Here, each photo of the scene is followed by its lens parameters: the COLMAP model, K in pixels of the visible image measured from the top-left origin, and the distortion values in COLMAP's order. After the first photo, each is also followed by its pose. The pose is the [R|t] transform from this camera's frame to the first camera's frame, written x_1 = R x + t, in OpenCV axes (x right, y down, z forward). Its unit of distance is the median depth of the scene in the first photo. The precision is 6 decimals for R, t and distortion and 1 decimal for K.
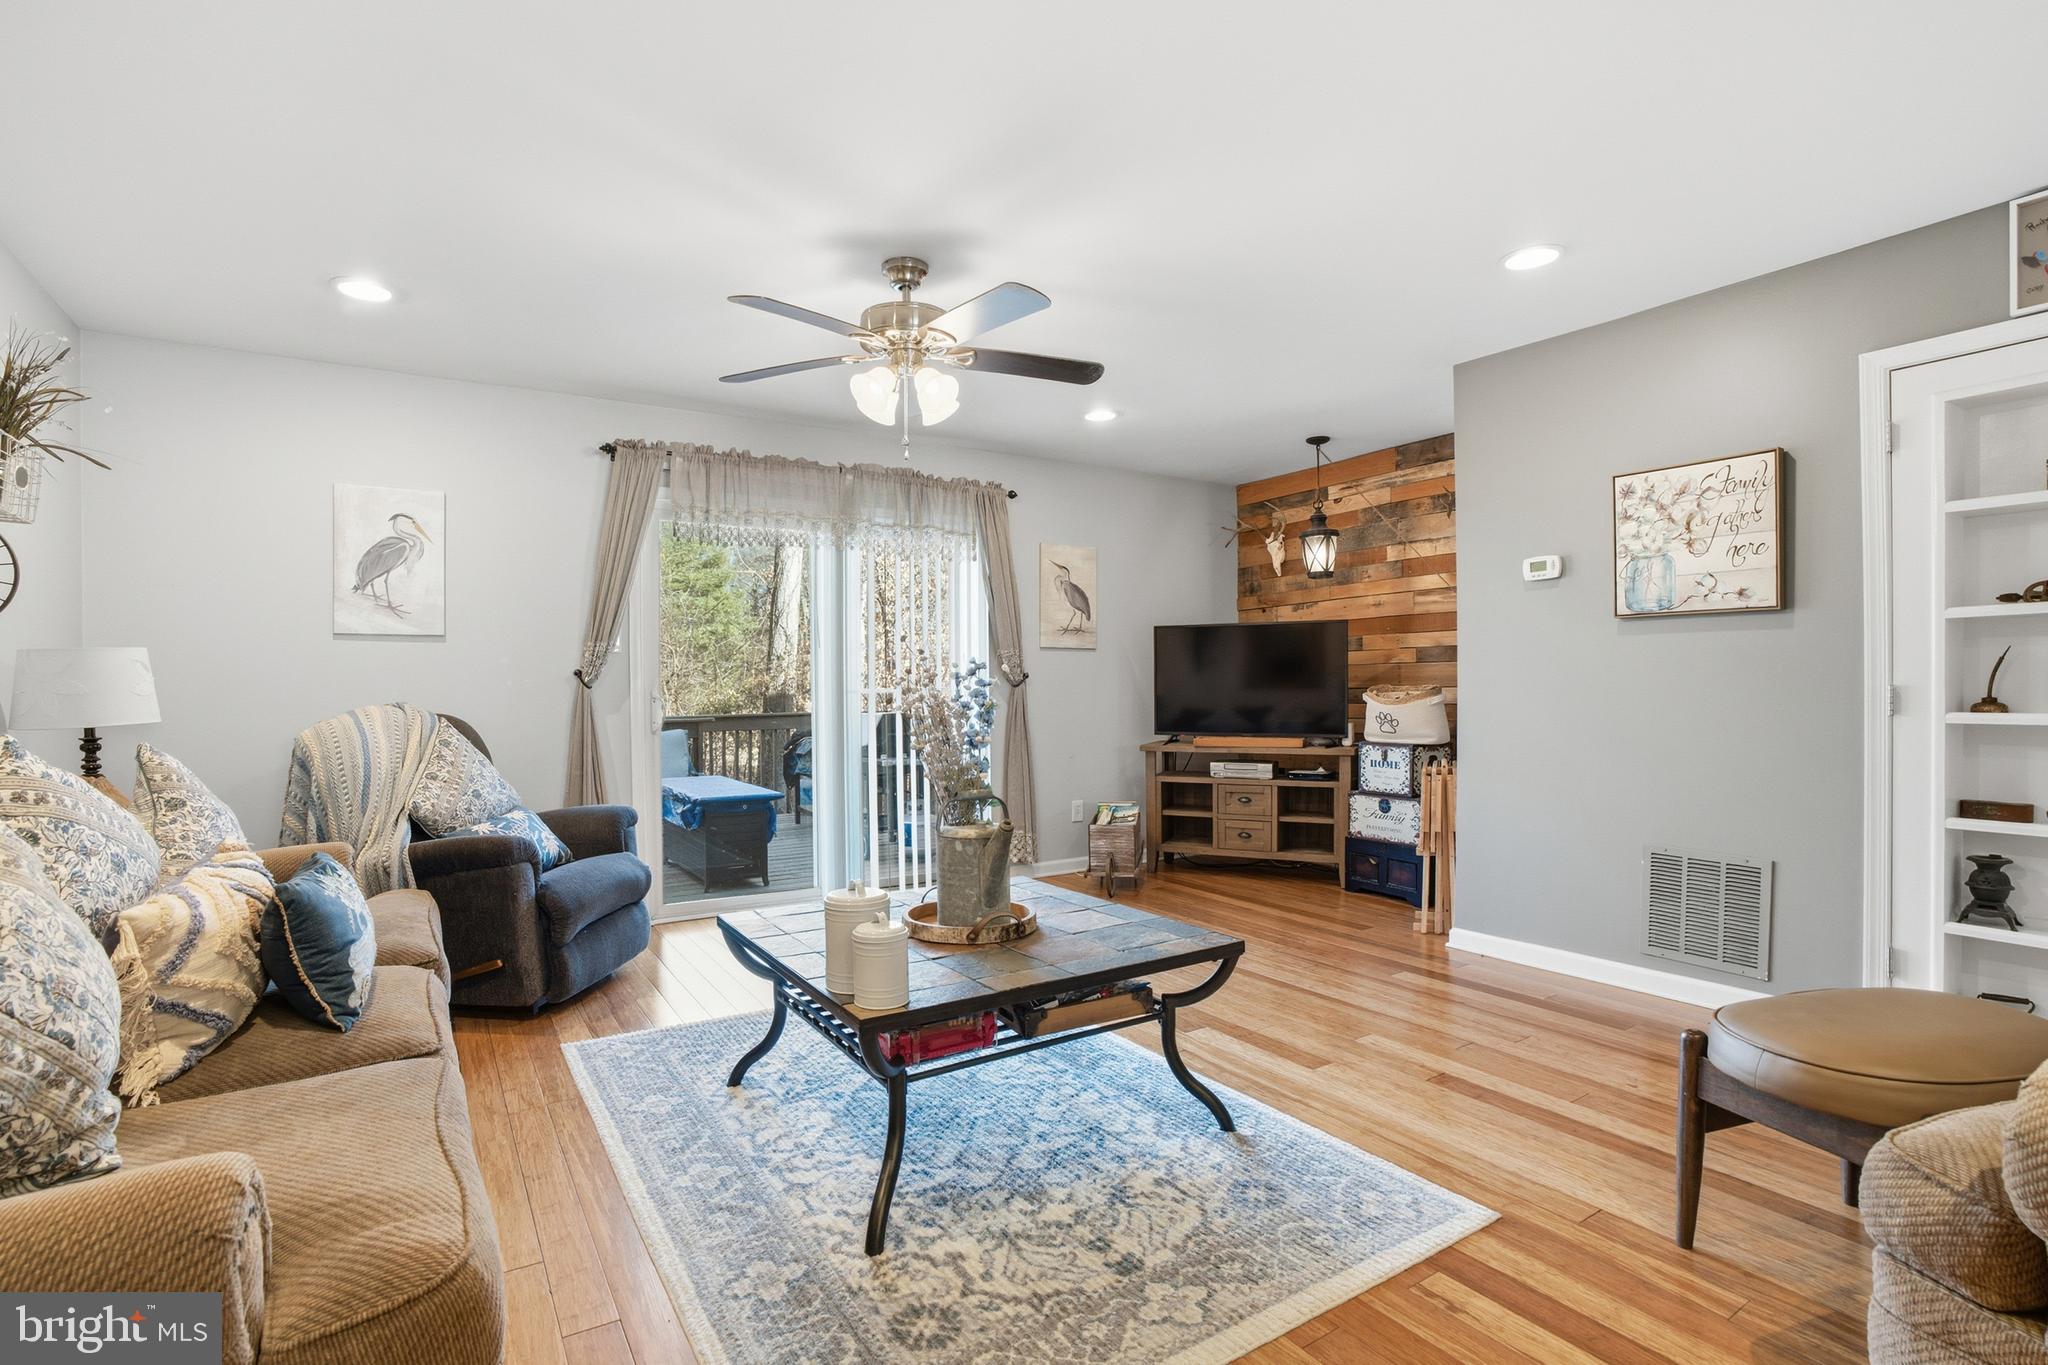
lens RADIAL K [[955.1, 0, 1016.5], [0, 955.1, 685.7], [0, 0, 1]] dist [-0.070568, 0.025791]
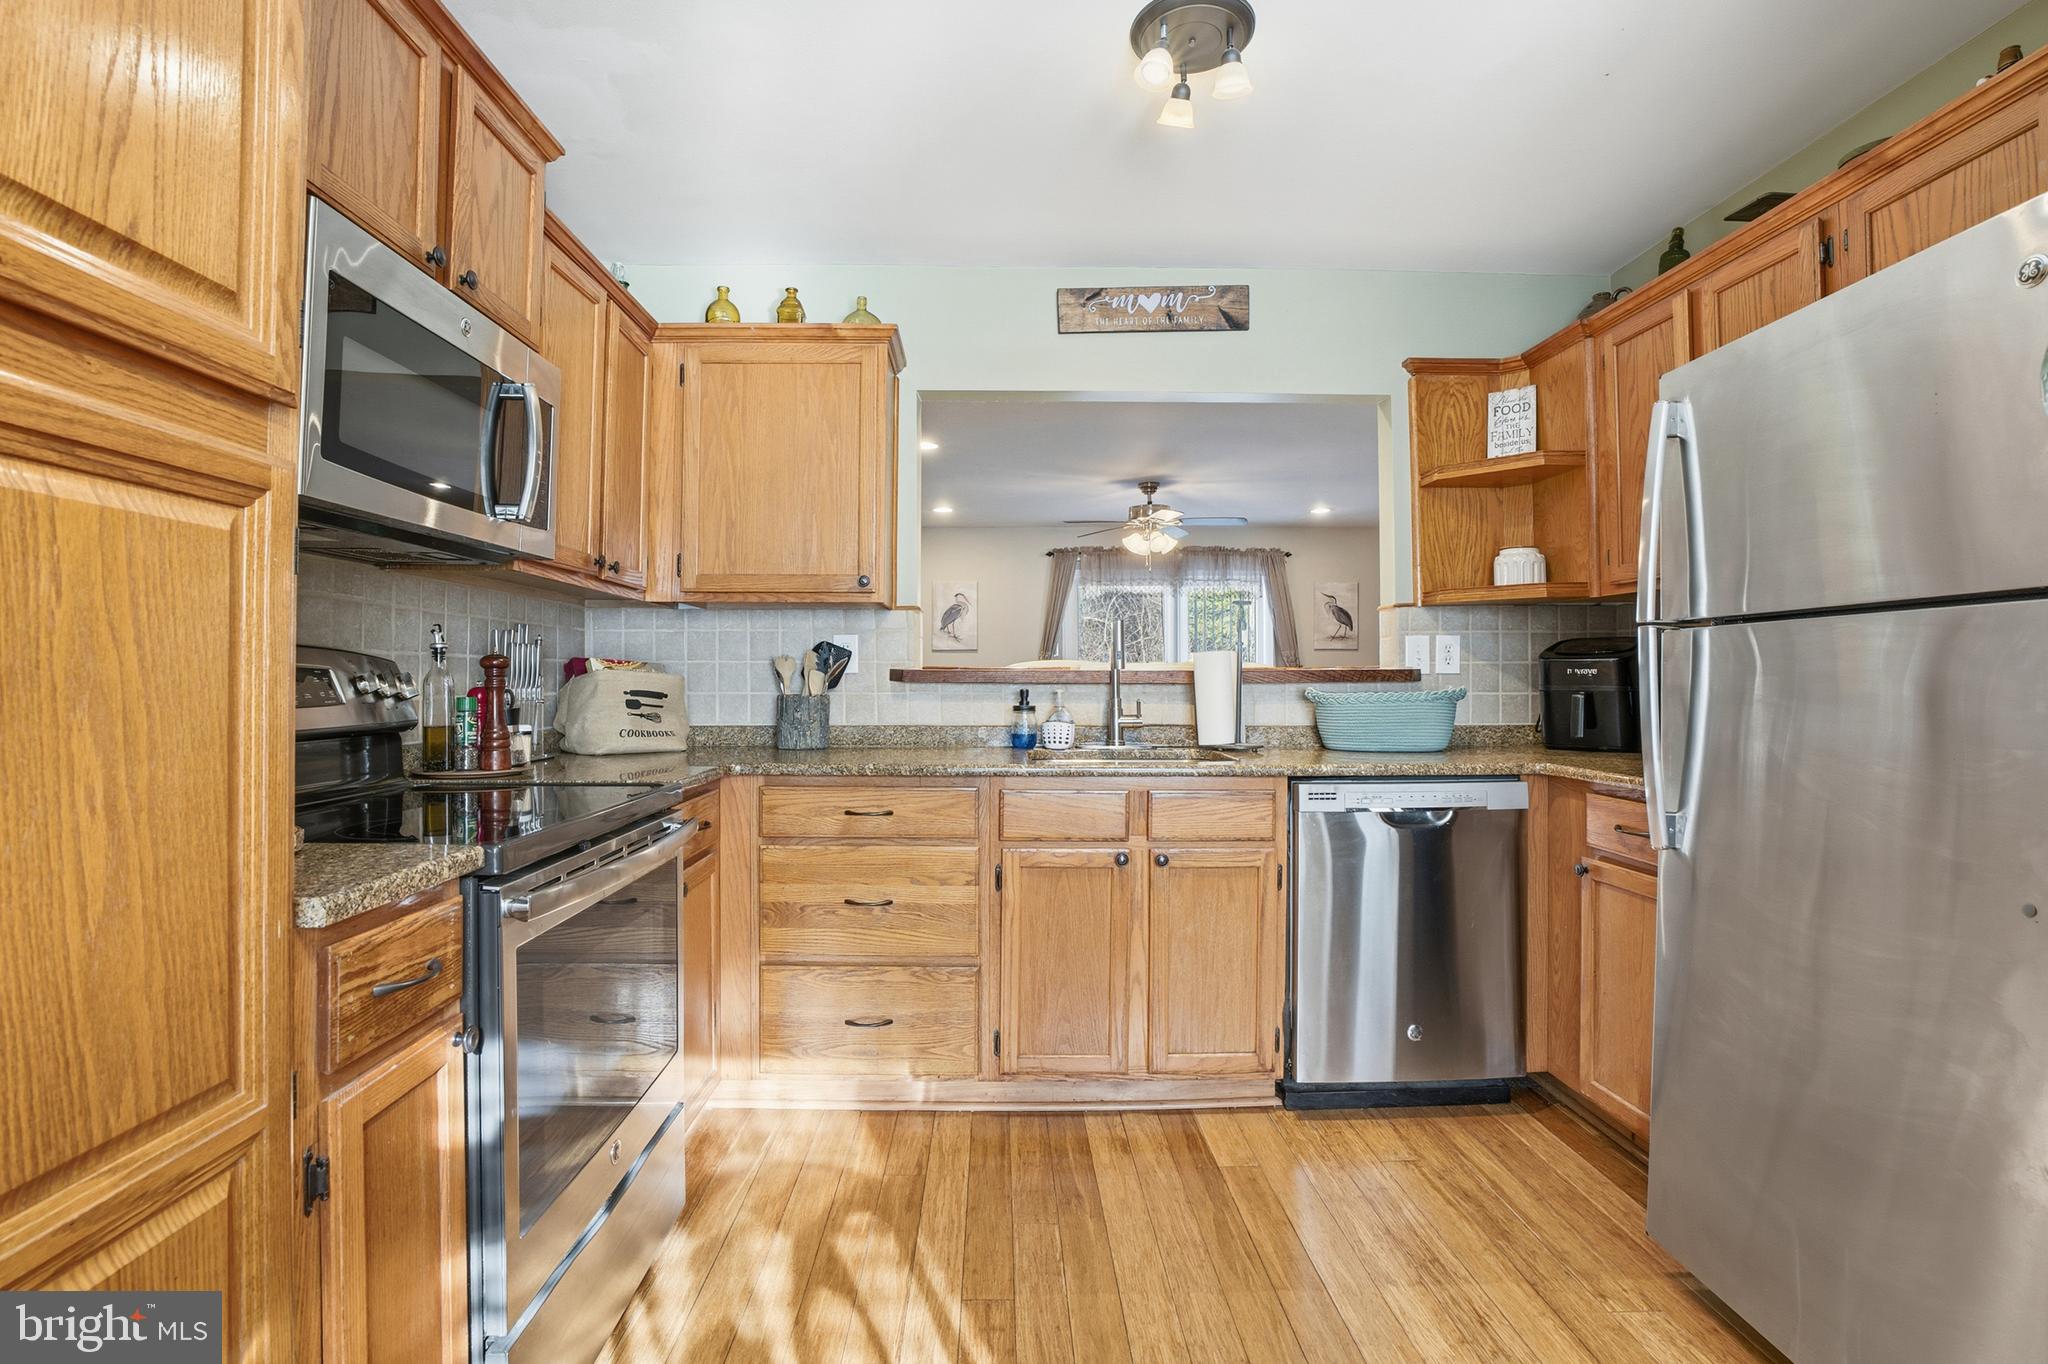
lens RADIAL K [[955.1, 0, 1016.5], [0, 955.1, 685.2], [0, 0, 1]] dist [-0.070568, 0.025791]
pose [[0.857269, 0.006028, -0.514834, 0.479058], [0.000919, 0.999912, 0.013238, -0.003689], [0.514868, -0.011821, 0.857188, -0.671587]]
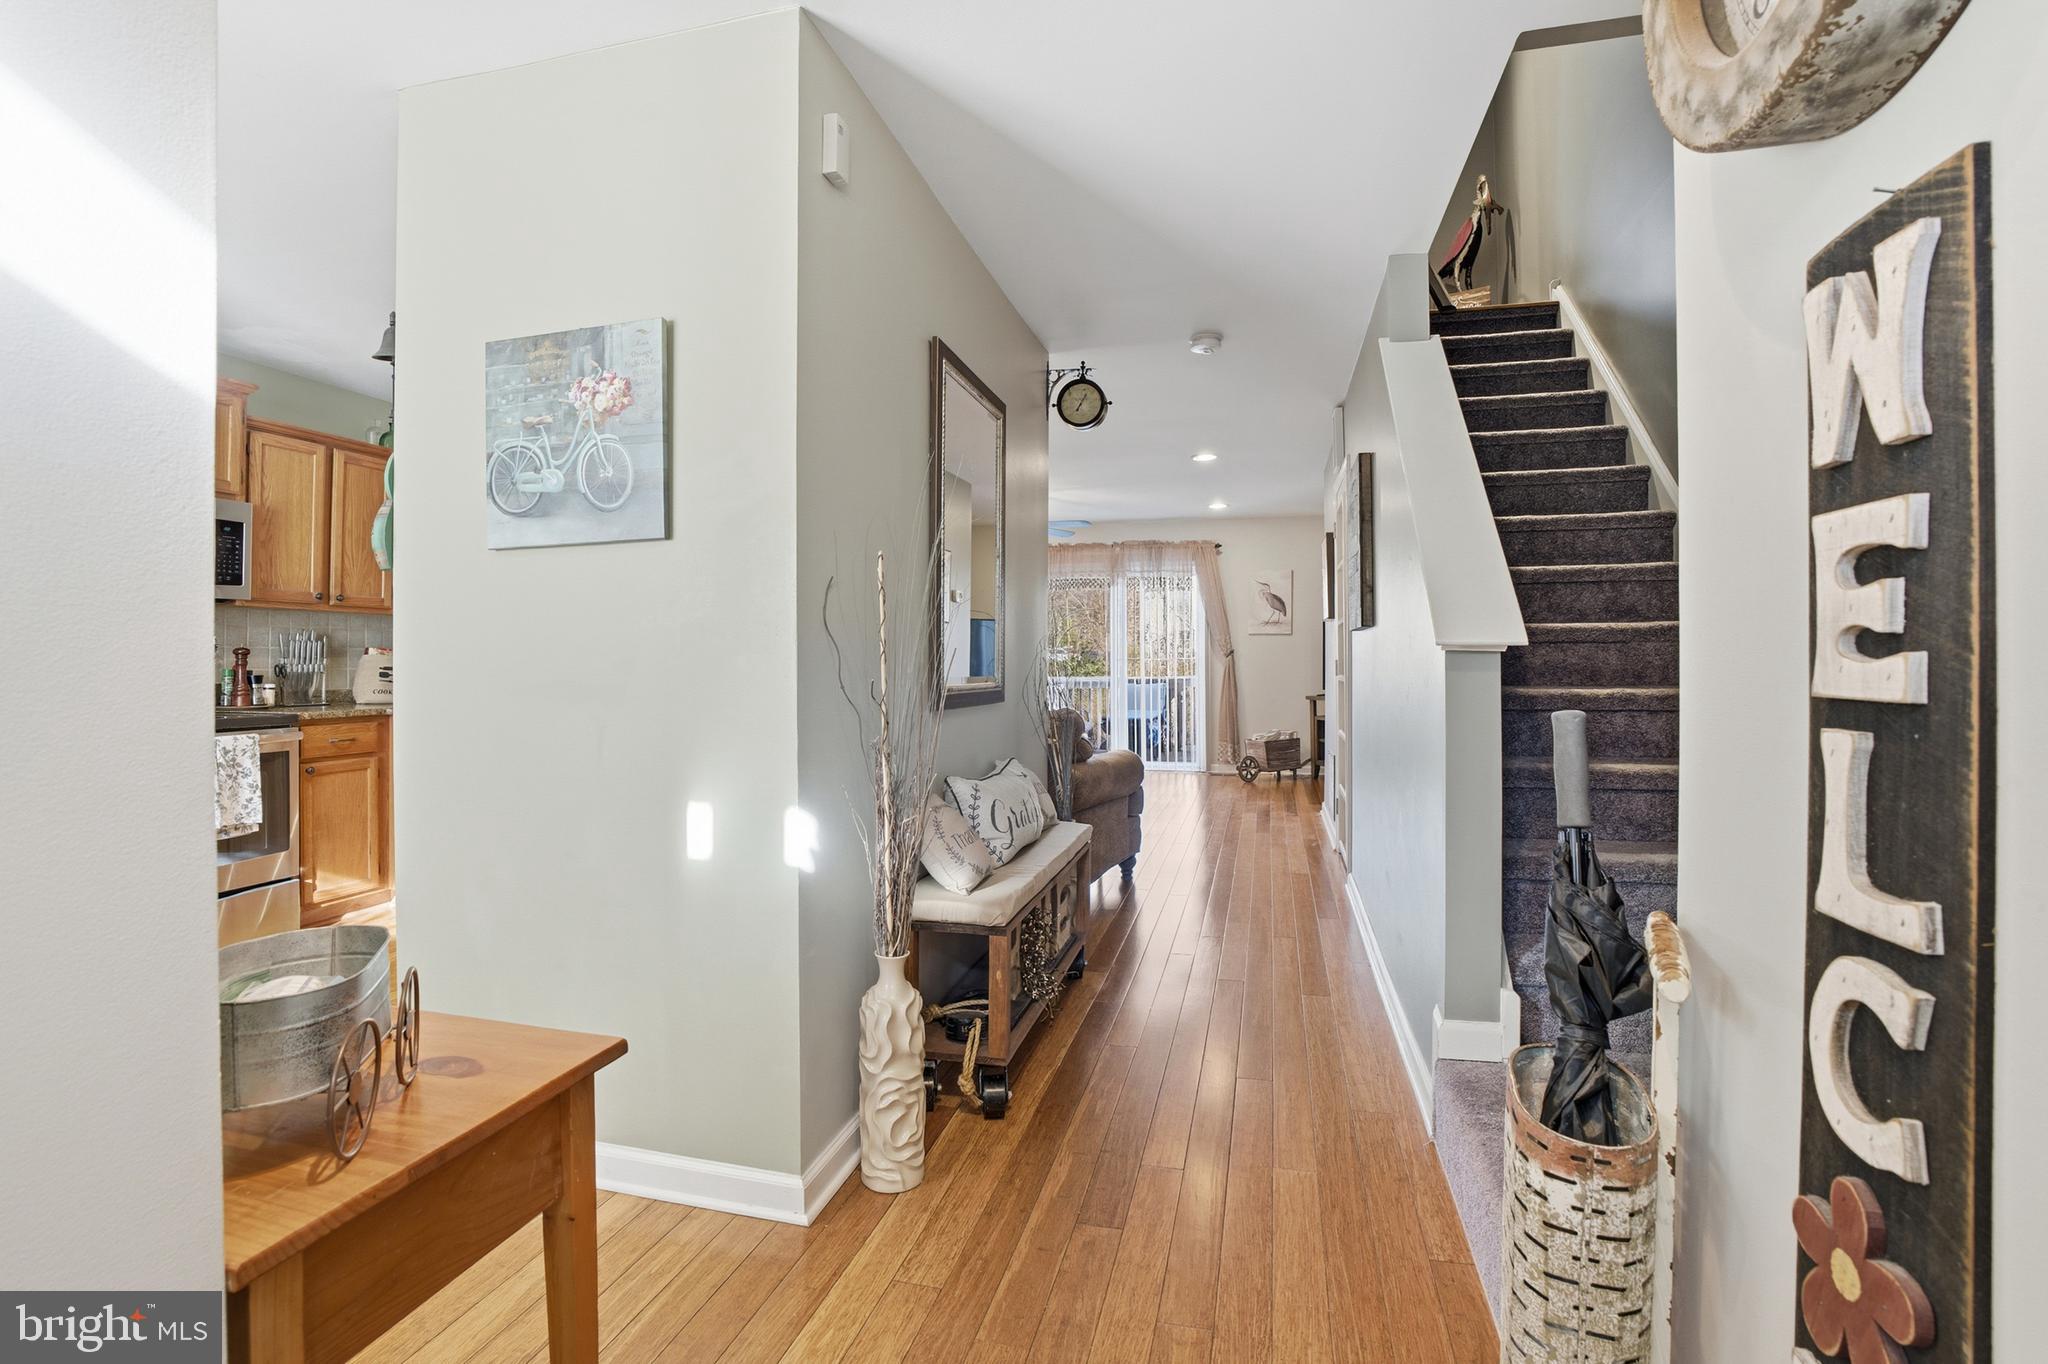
lens RADIAL K [[955.1, 0, 1016.5], [0, 955.1, 685.2], [0, 0, 1]] dist [-0.070568, 0.025791]
pose [[0.683294, 0.025646, -0.729693, 1.129537], [-0.001809, 0.999439, 0.033432, -0.007590], [0.730141, -0.021524, 0.682957, -0.490865]]
